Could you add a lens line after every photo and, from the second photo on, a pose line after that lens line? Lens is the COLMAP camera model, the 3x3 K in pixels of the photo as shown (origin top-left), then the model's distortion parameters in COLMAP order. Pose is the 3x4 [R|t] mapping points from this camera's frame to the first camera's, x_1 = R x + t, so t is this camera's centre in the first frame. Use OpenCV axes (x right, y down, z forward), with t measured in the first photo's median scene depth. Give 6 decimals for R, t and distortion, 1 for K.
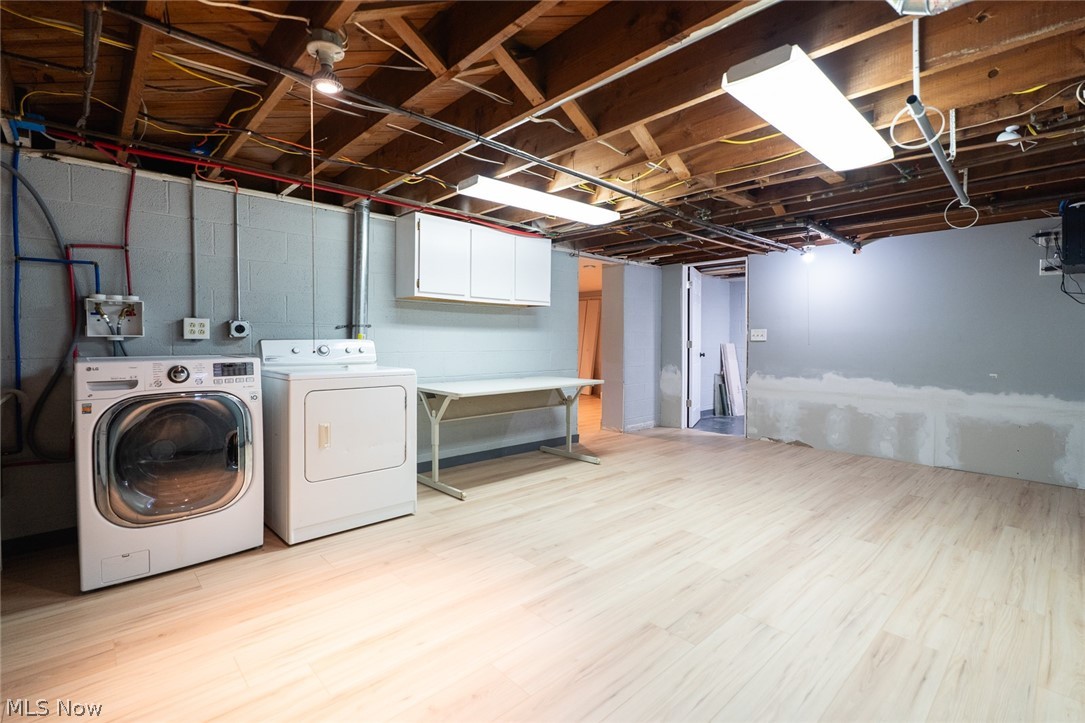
lens RADIAL K [[494.5, 0, 571.3], [0, 494.5, 358.2], [0, 0, 1]] dist [0.002230, -0.001948]
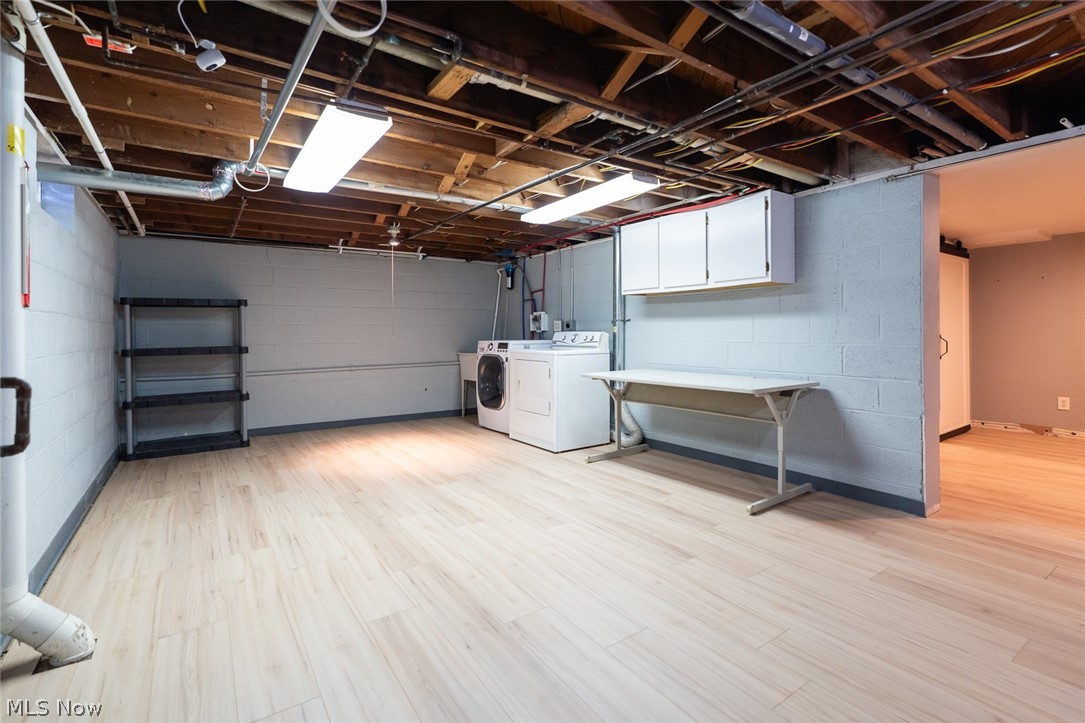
lens RADIAL K [[494.5, 0, 509.2], [0, 494.5, 333.6], [0, 0, 1]] dist [0.002230, -0.001948]
pose [[-0.214440, -0.001991, -0.976735, 1.089692], [-0.029219, 0.999563, 0.004377, -0.030846], [0.976300, 0.029478, -0.214404, 1.152606]]
